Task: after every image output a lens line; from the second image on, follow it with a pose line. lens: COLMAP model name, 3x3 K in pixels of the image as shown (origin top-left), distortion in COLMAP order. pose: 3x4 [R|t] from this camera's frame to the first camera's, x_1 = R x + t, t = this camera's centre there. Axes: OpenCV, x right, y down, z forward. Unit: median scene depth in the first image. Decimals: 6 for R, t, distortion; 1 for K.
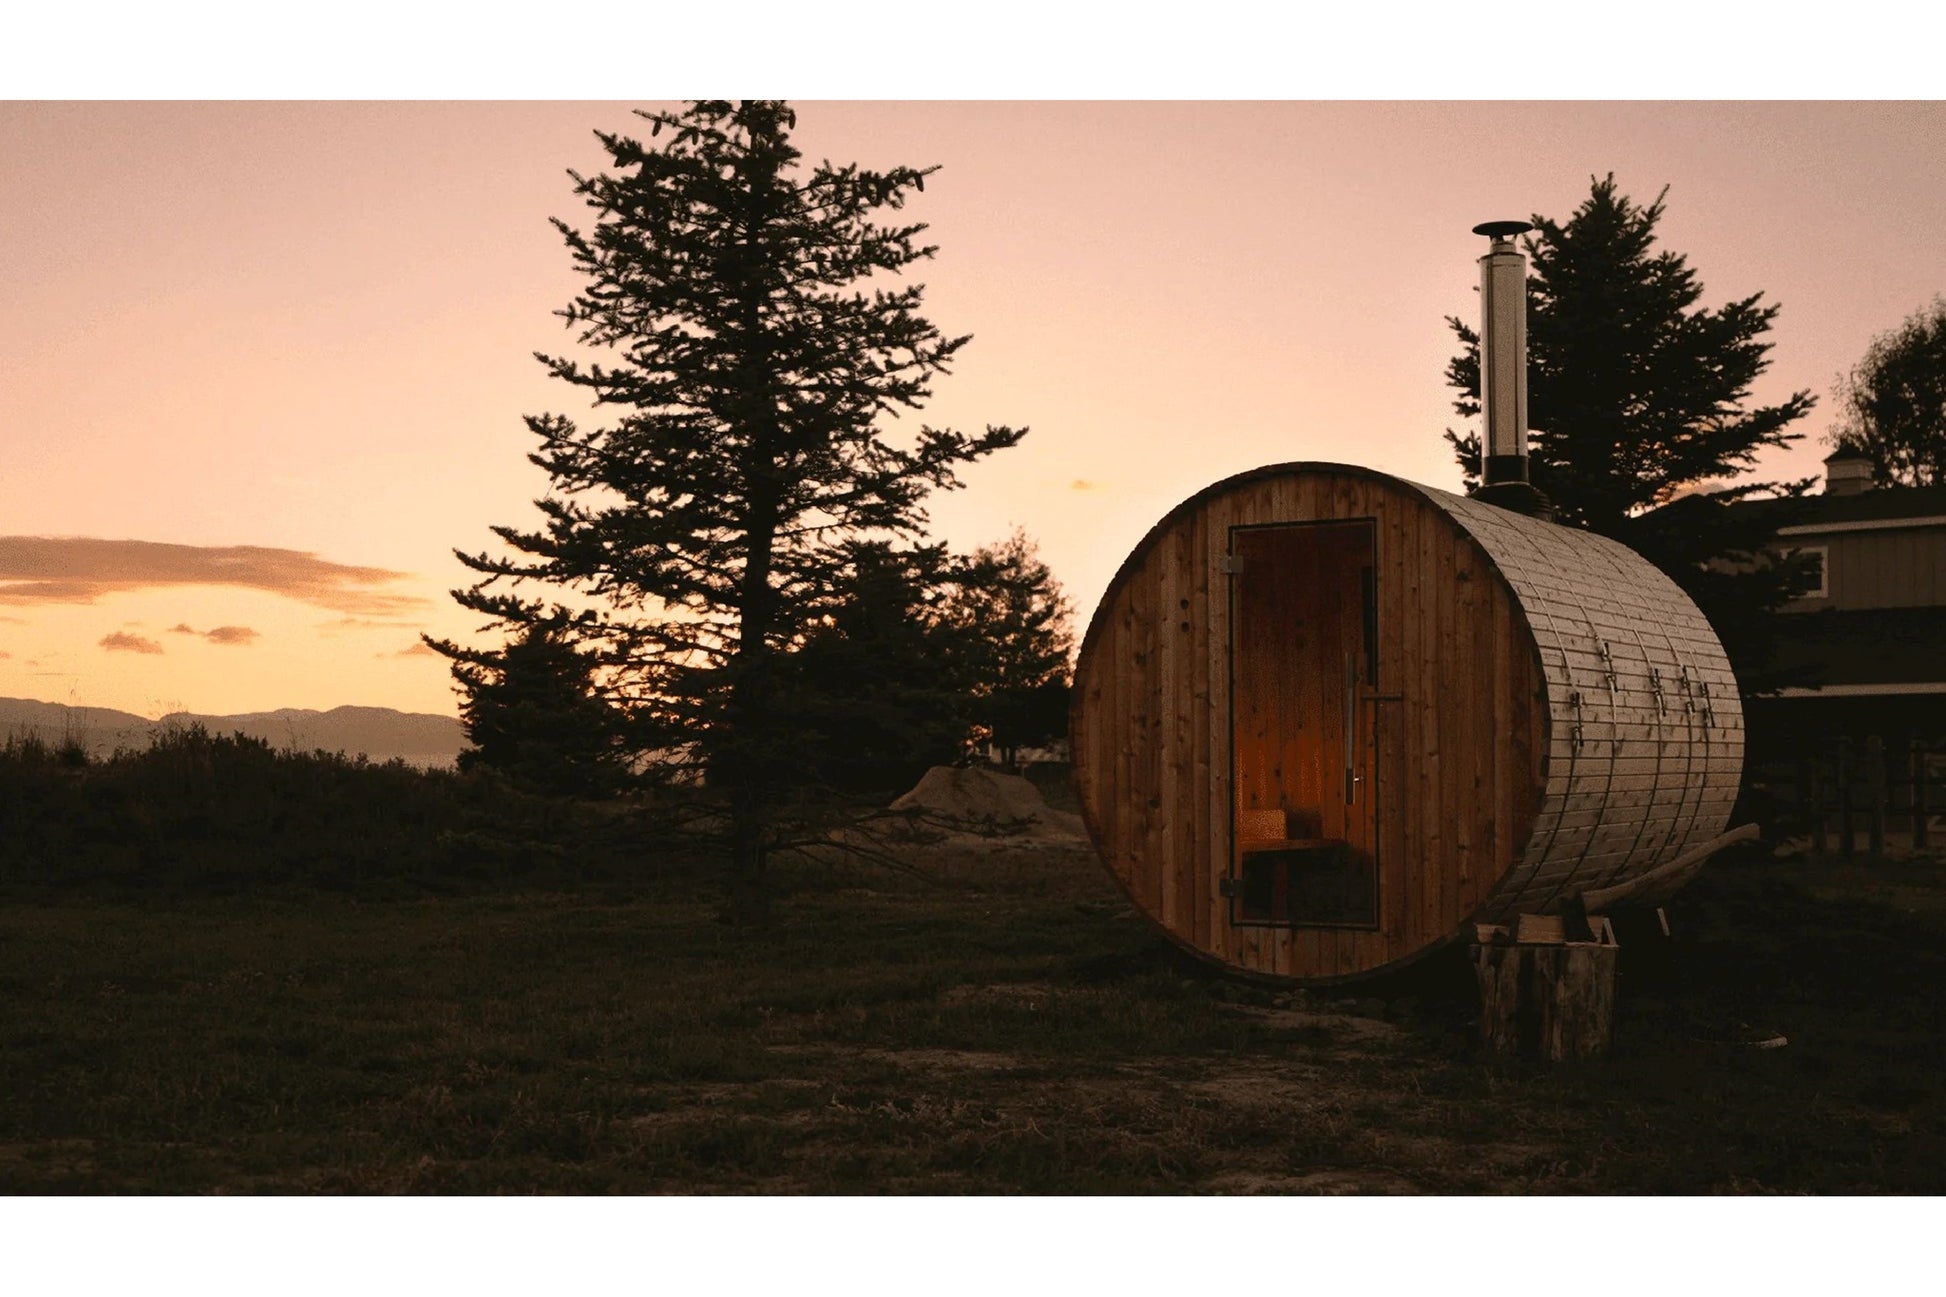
lens RADIAL K [[2225.9, 0, 973.0], [0, 2225.9, 648.5], [0, 0, 1]] dist [-0.017247, -0.011811]
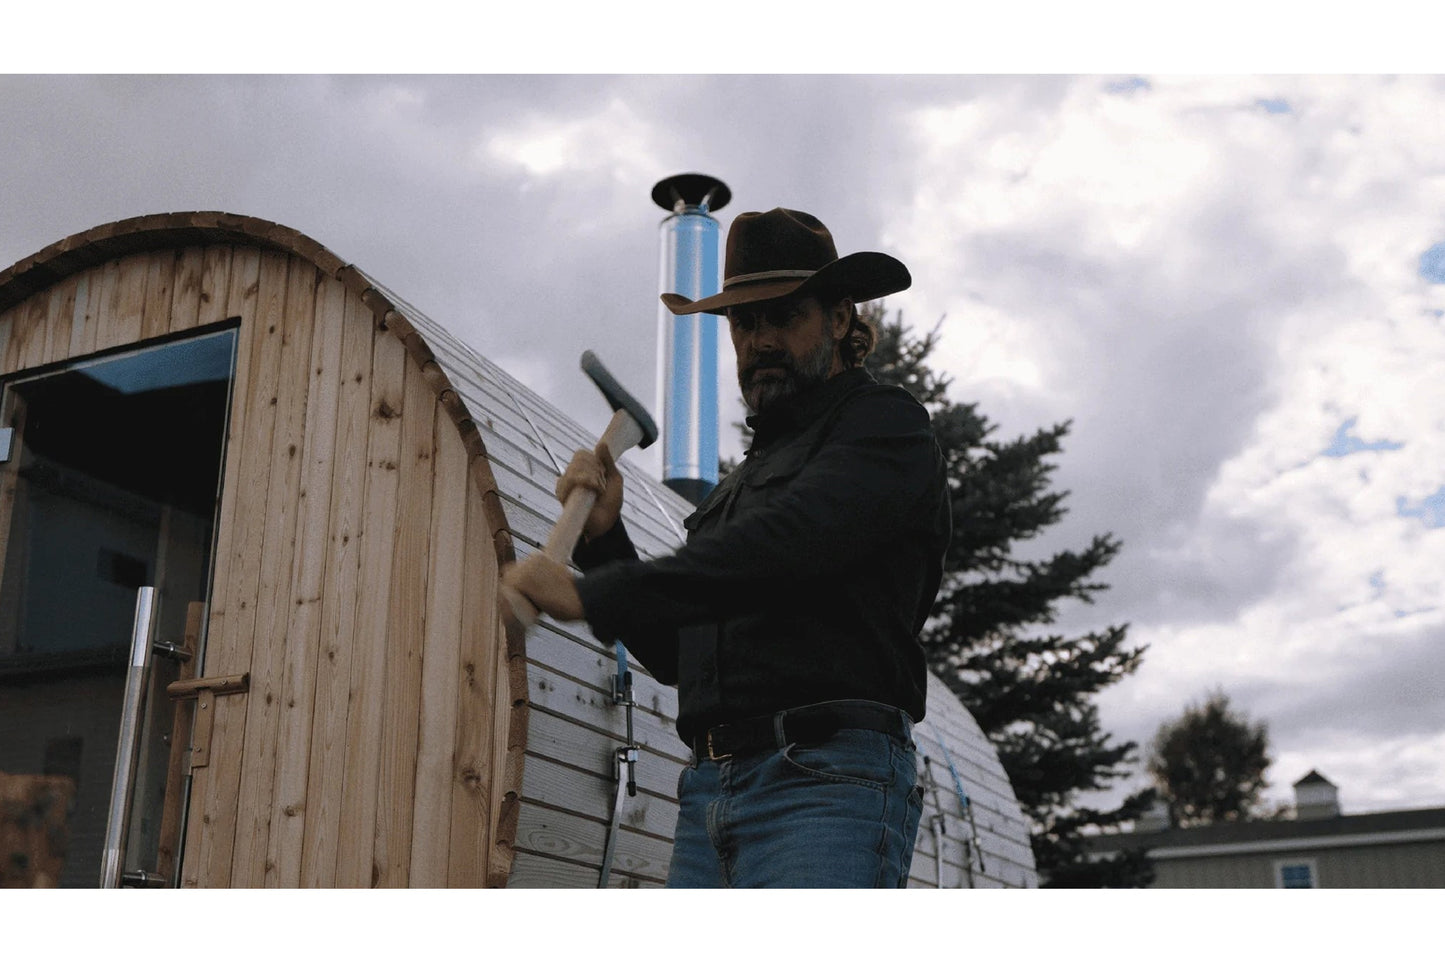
lens RADIAL K [[1652.8, 0, 722.5], [0, 1652.8, 481.5], [0, 0, 1]] dist [-0.017247, -0.011811]
pose [[0.991495, 0.049725, 0.120273, 0.235831], [-0.013045, 0.957449, -0.288306, 0.073337], [-0.129492, 0.284285, 0.949955, 0.640168]]
